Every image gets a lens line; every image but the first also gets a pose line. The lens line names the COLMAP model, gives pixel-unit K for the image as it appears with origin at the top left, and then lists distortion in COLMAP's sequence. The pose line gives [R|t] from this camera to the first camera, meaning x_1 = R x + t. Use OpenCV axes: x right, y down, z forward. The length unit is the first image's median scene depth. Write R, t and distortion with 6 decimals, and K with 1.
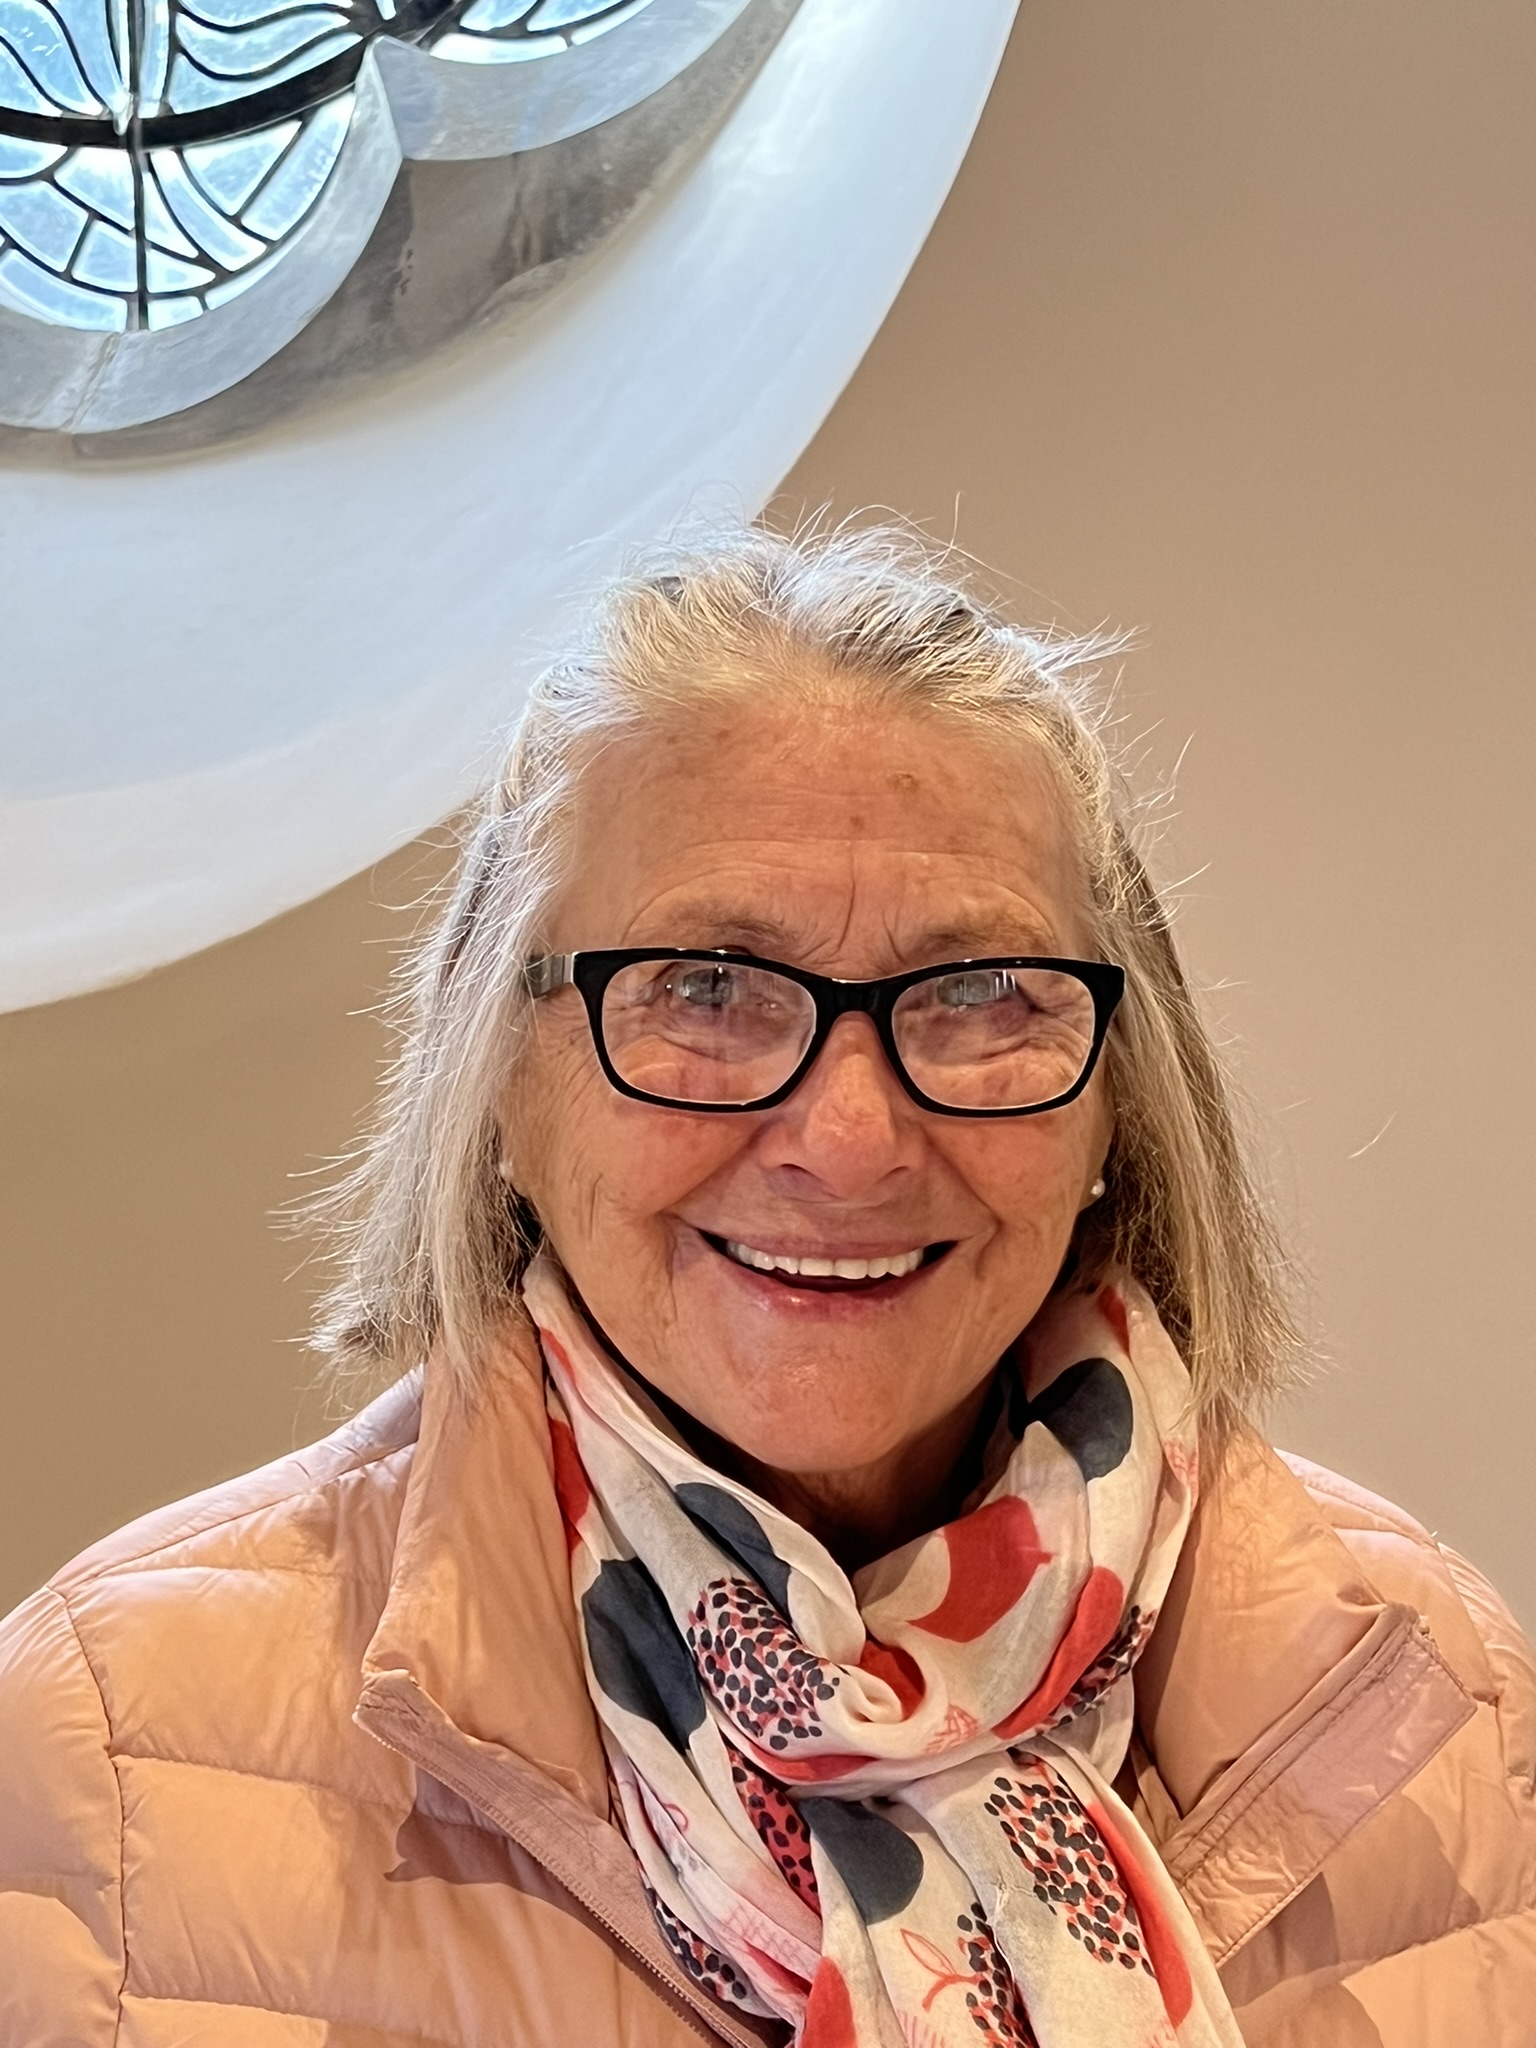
lens RADIAL K [[3519.7, 0, 768.0], [0, 3519.7, 1024.0], [0, 0, 1]] dist [0.249307, -0.918028]
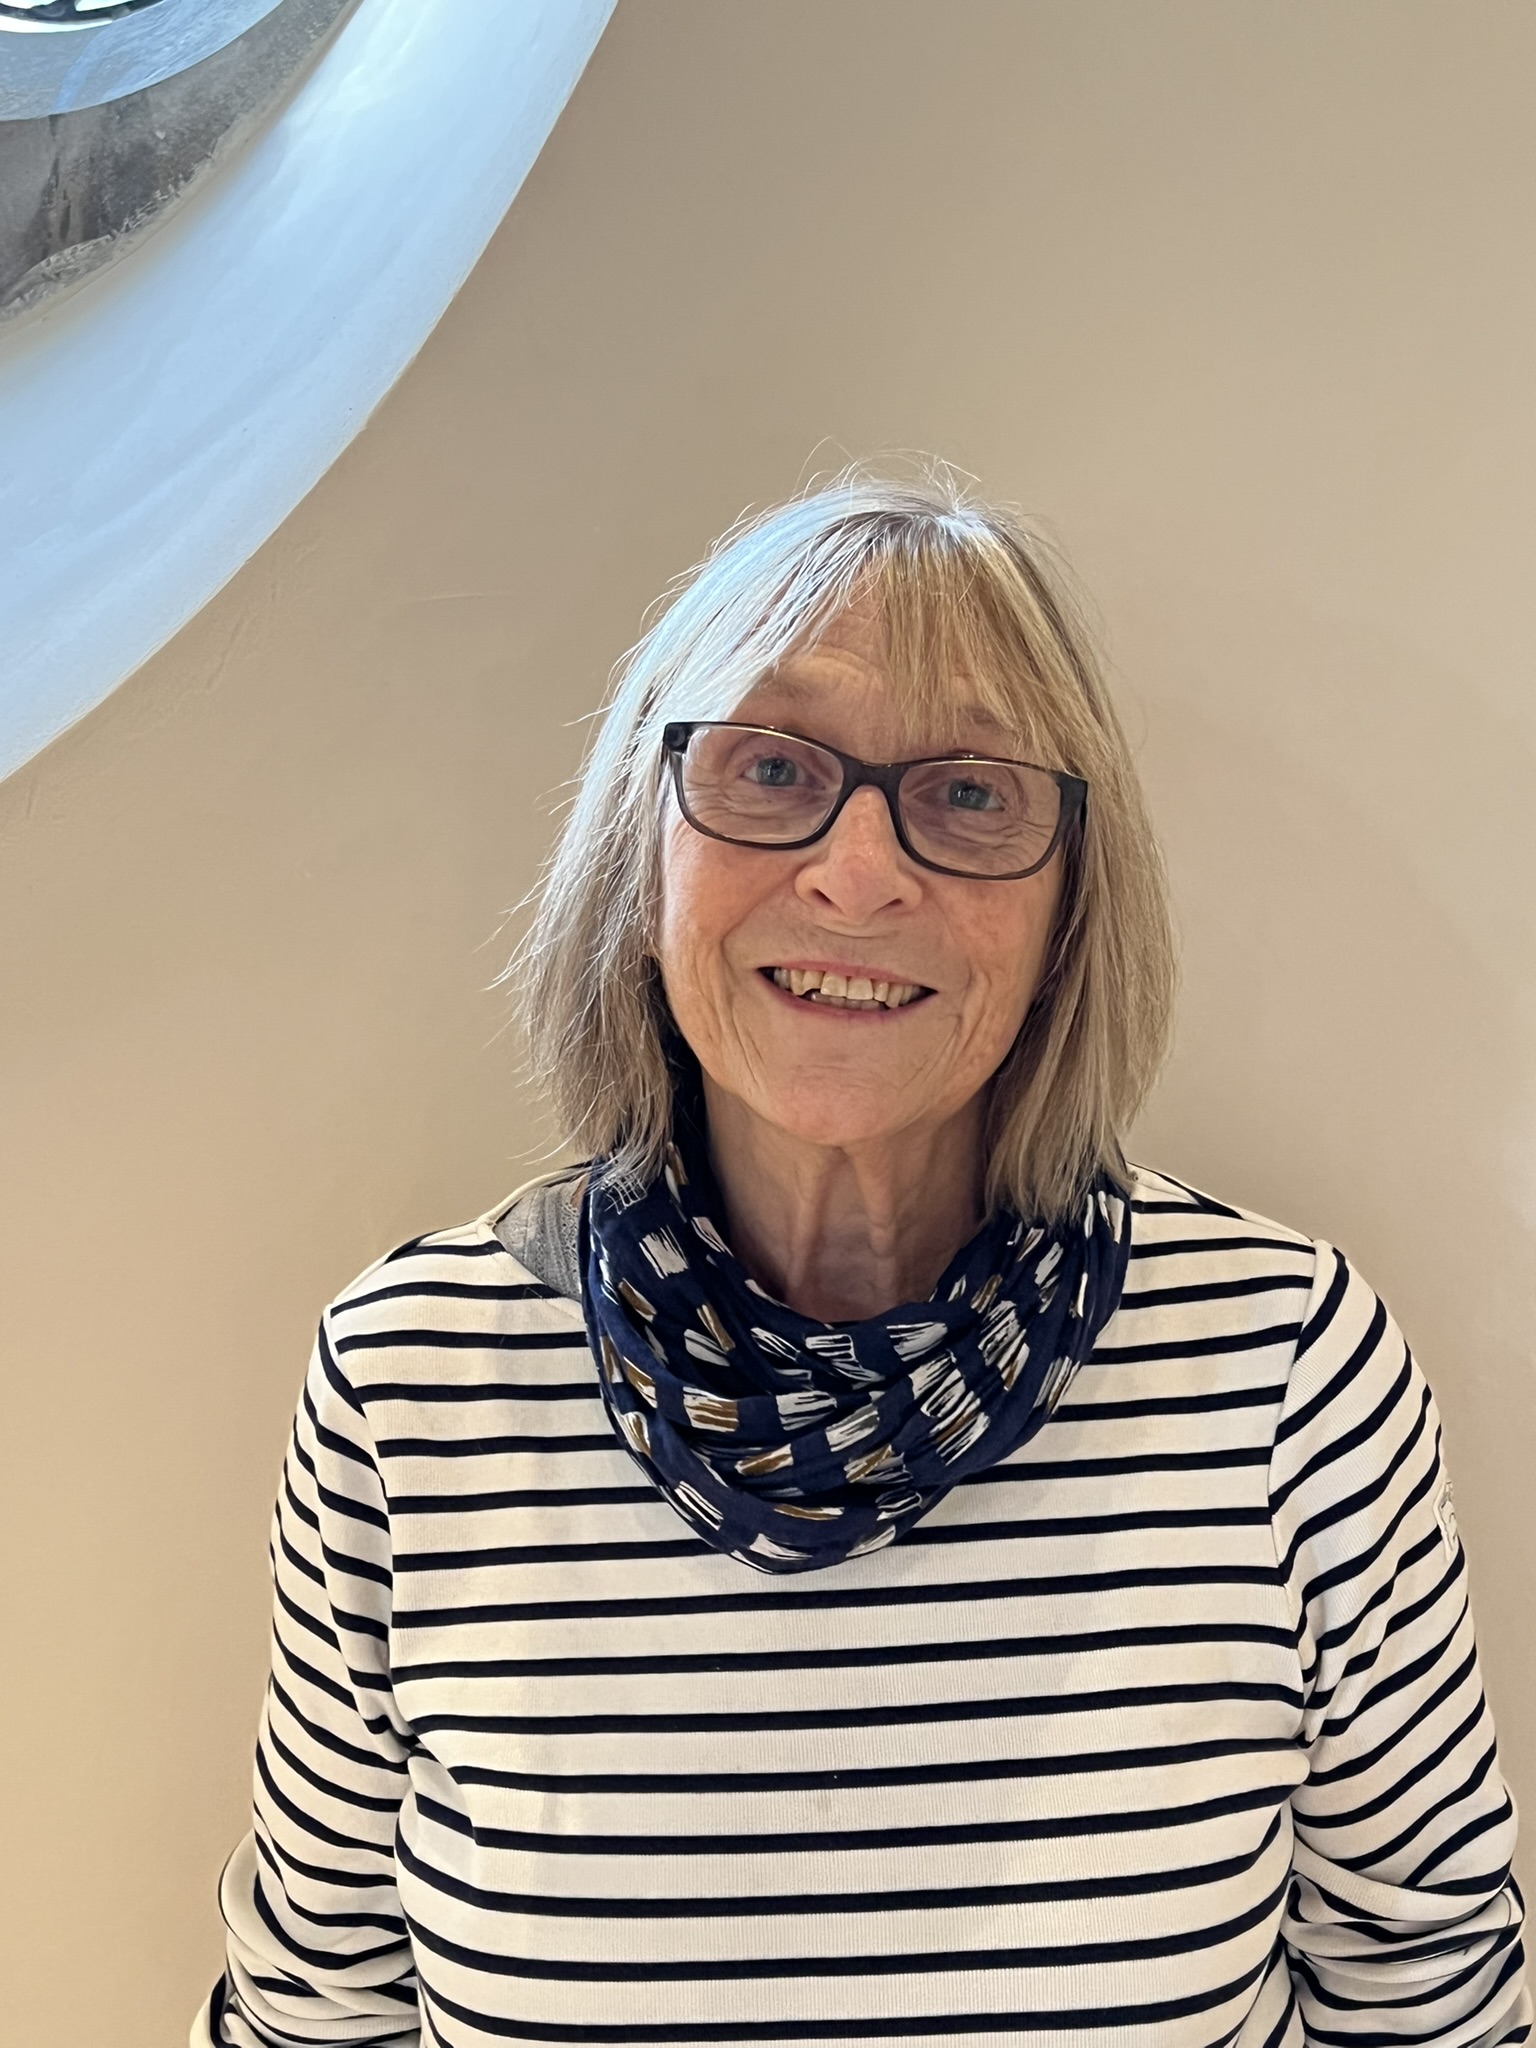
lens RADIAL K [[2563.0, 0, 768.0], [0, 2563.0, 1024.0], [0, 0, 1]] dist [0.013661, 0.008516]
pose [[0.983782, 0.009401, 0.179119, -0.008844], [-0.004751, 0.999641, -0.026376, -0.005417], [-0.179303, 0.025097, 0.983474, 0.337577]]
